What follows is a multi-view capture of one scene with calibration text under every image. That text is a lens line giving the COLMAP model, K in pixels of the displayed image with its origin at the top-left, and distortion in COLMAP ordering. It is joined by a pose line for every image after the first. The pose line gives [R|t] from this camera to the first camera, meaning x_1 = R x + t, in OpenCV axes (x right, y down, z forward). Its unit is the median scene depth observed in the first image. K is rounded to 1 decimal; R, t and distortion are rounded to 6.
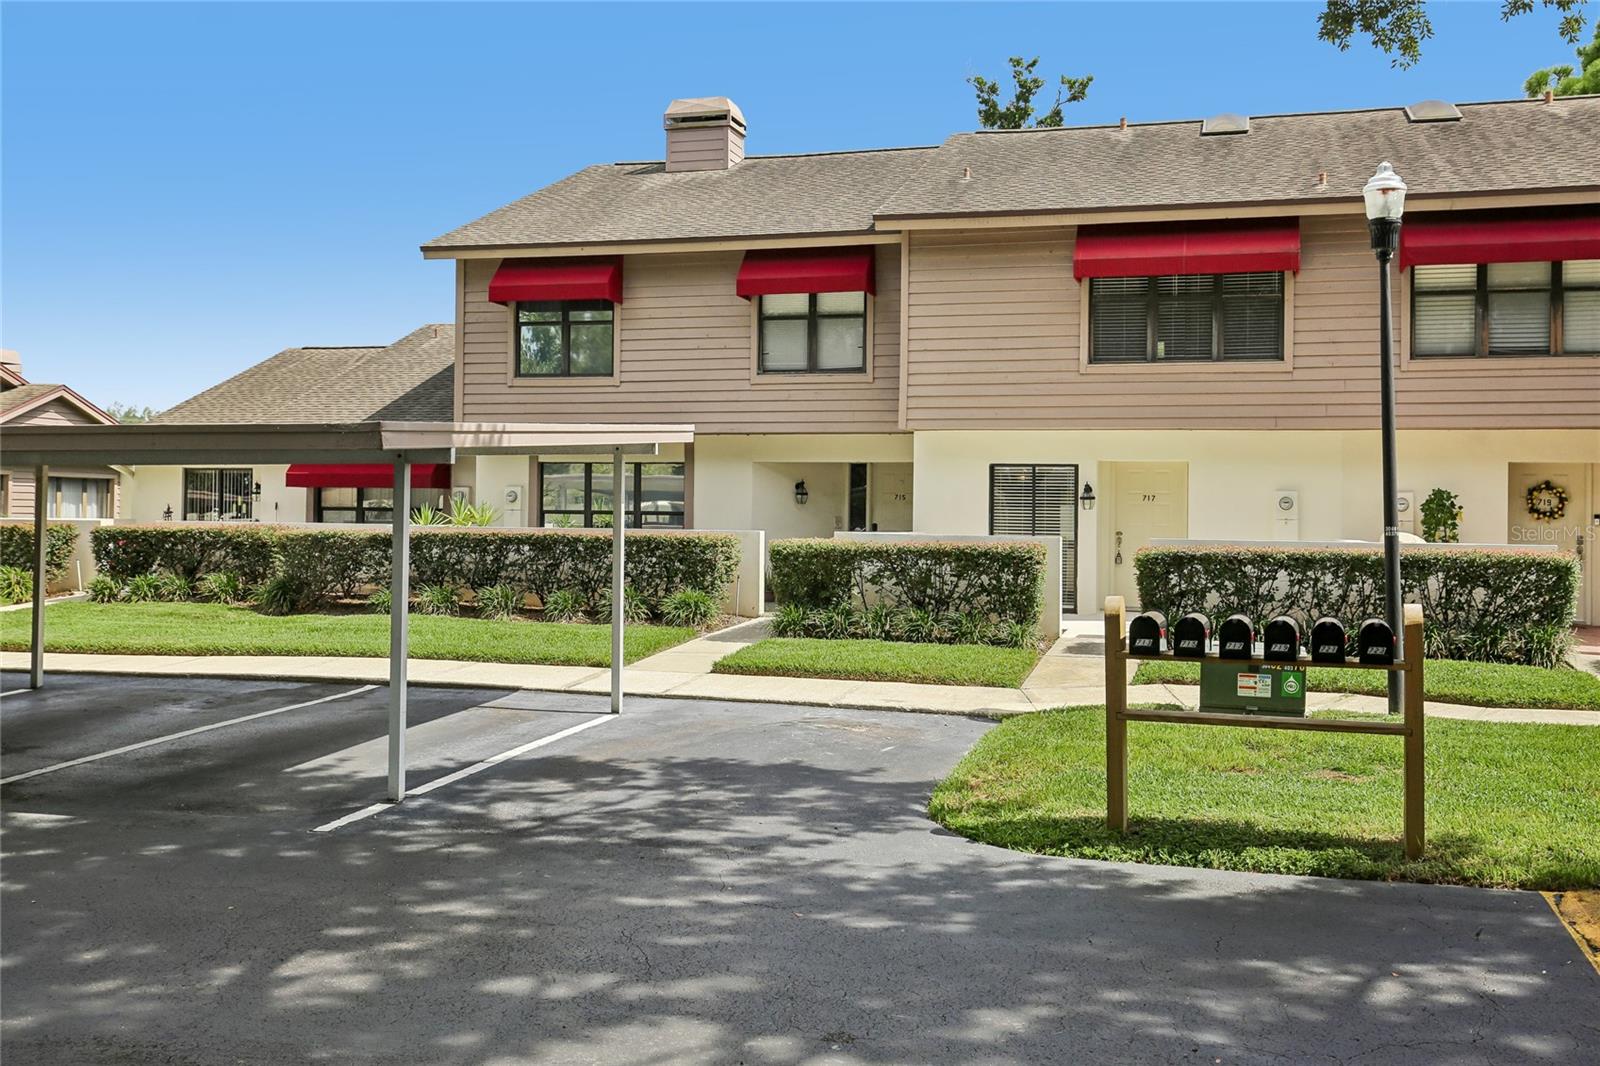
lens RADIAL K [[1547.9, 0, 796.1], [0, 1547.9, 519.1], [0, 0, 1]] dist [0.004502, 0.000000]
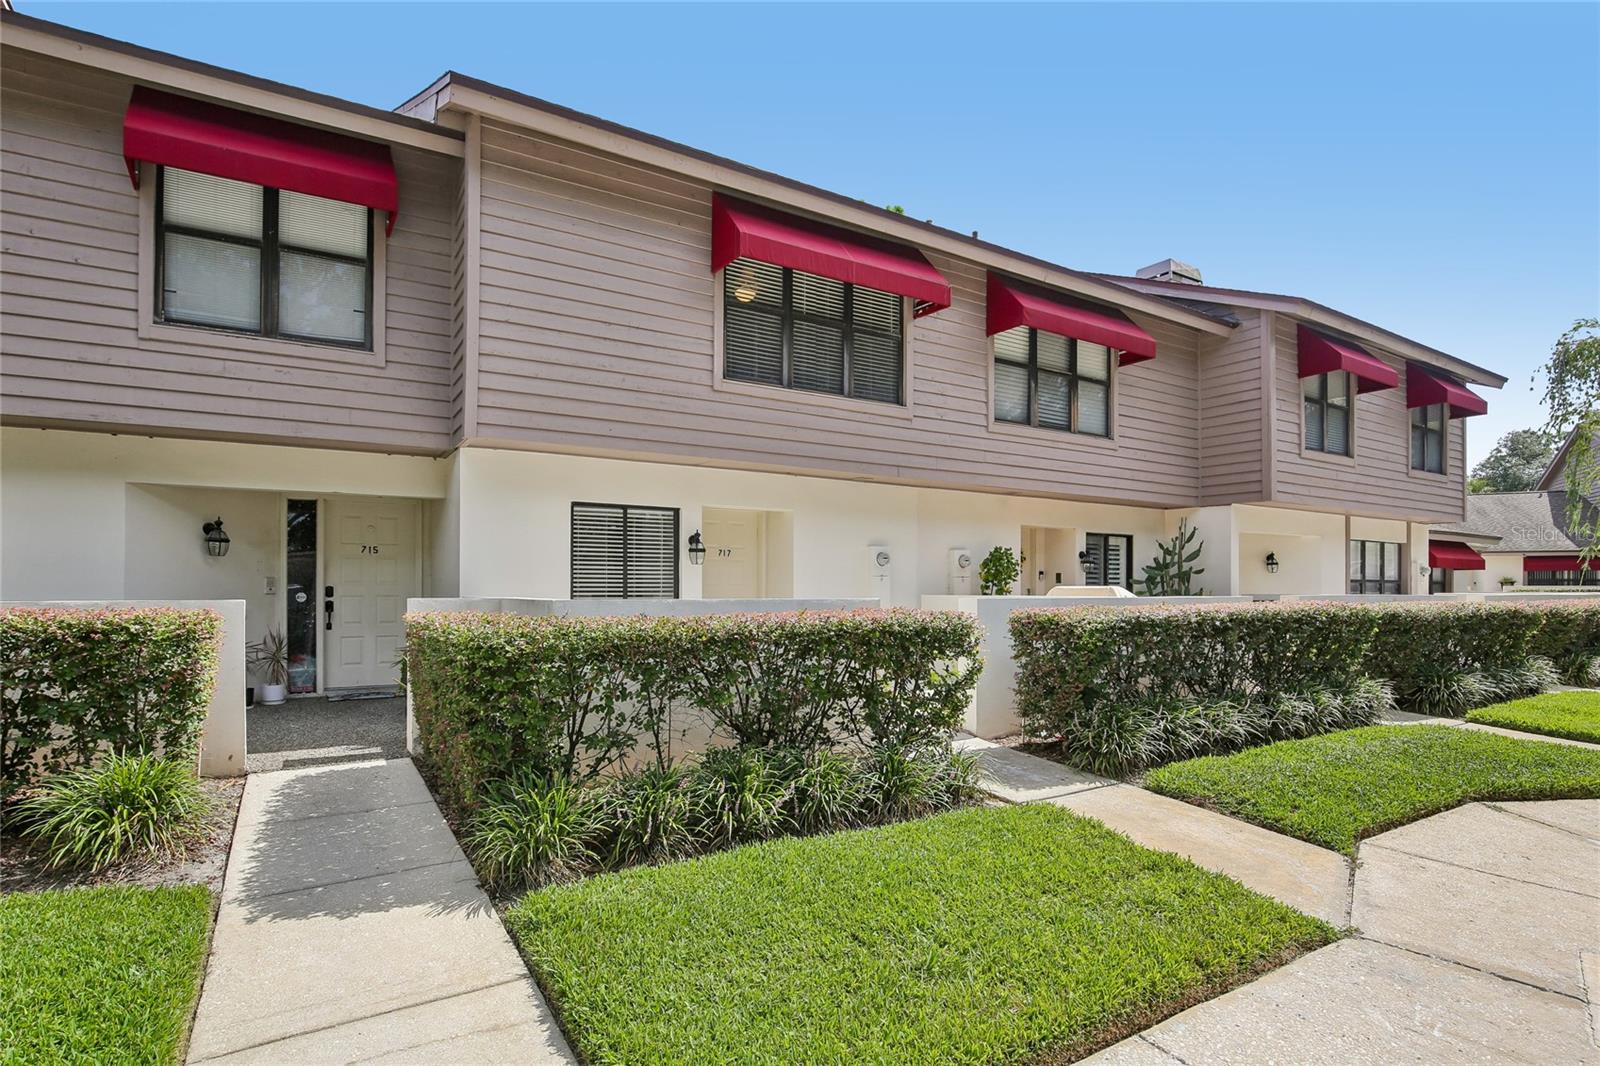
lens RADIAL K [[829.0, 0, 808.6], [0, 829.0, 584.2], [0, 0, 1]] dist [-0.020847, -0.001917]
pose [[0.662677, -0.009516, 0.748845, -0.098285], [0.011266, 0.999933, 0.002737, 0.003577], [-0.748821, 0.006622, 0.662740, 0.687047]]
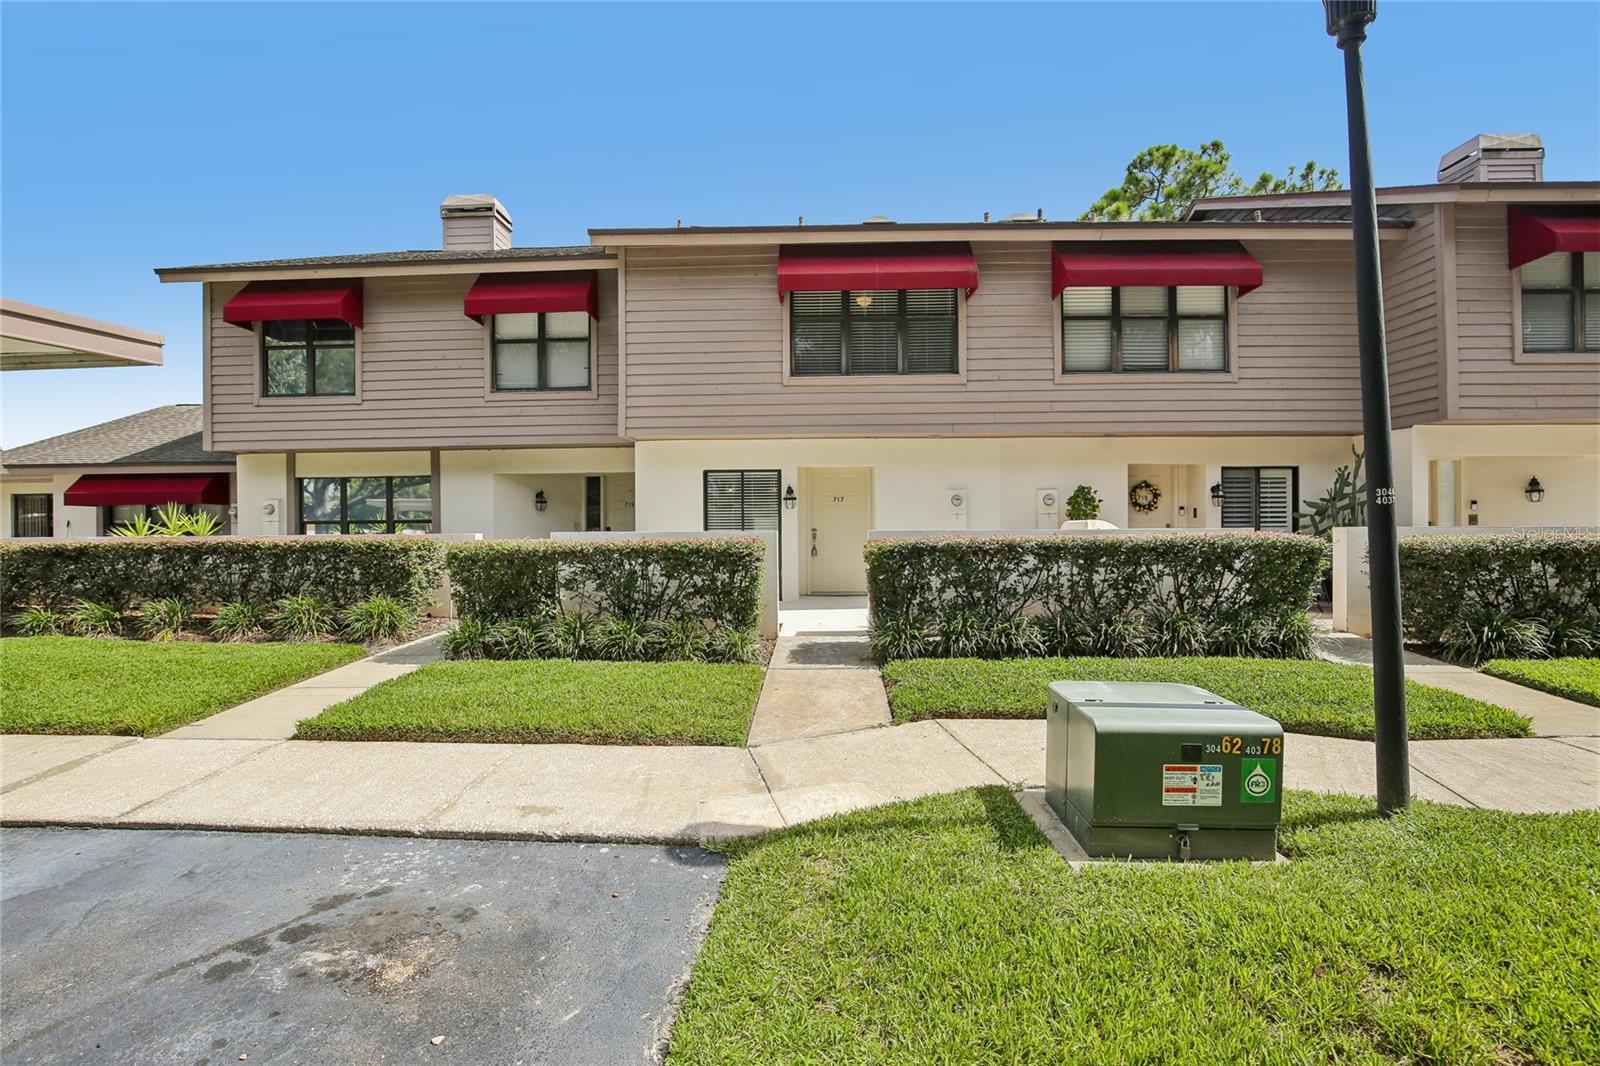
lens RADIAL K [[739.2, 0, 797.2], [0, 739.2, 531.9], [0, 0, 1]] dist [-0.035314, 0.006799]
pose [[0.970397, -0.020892, 0.240610, 0.063933], [0.020956, 0.999778, 0.002295, 0.009844], [-0.240605, 0.002815, 0.970619, 0.485029]]
